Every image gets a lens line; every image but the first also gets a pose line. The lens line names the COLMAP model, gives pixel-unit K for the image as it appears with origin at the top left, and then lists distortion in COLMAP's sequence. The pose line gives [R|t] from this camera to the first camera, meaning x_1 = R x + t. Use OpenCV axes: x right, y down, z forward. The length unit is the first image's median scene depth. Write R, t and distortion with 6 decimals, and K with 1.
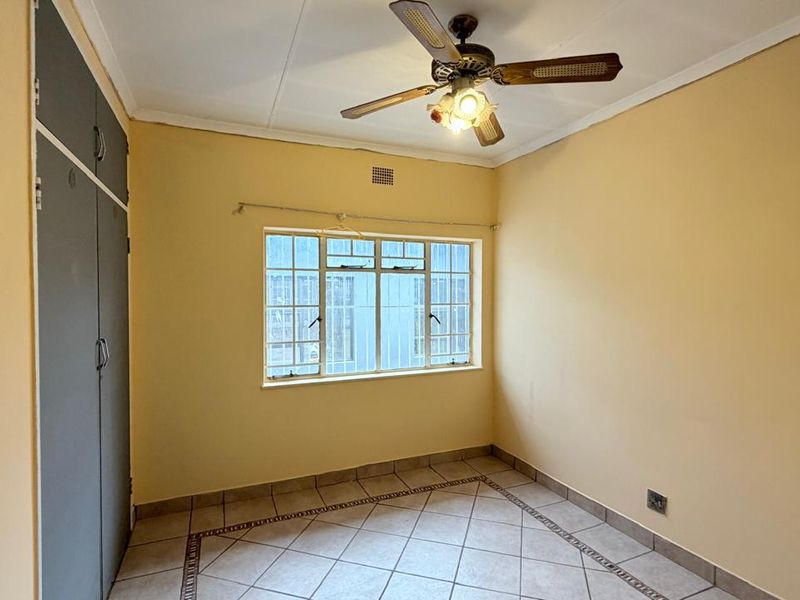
lens RADIAL K [[497.2, 0, 399.8], [0, 497.2, 303.1], [0, 0, 1]] dist [0.079660, 0.000235]
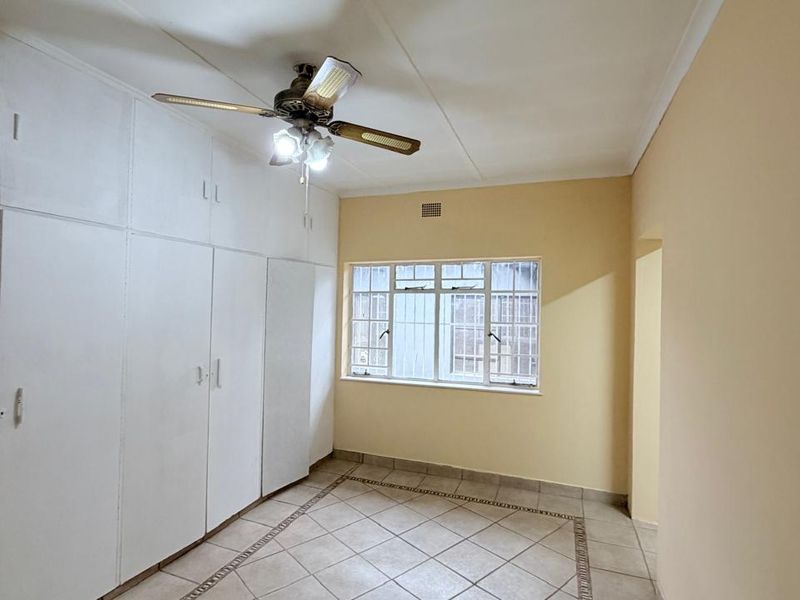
lens RADIAL K [[423.2, 0, 397.4], [0, 423.2, 297.5], [0, 0, 1]] dist [-0.000179, 0.000469]
pose [[0.685705, -0.013349, -0.727757, 0.592470], [-0.025291, 0.998791, -0.042150, -0.008064], [0.727440, 0.047308, 0.684539, 0.272927]]
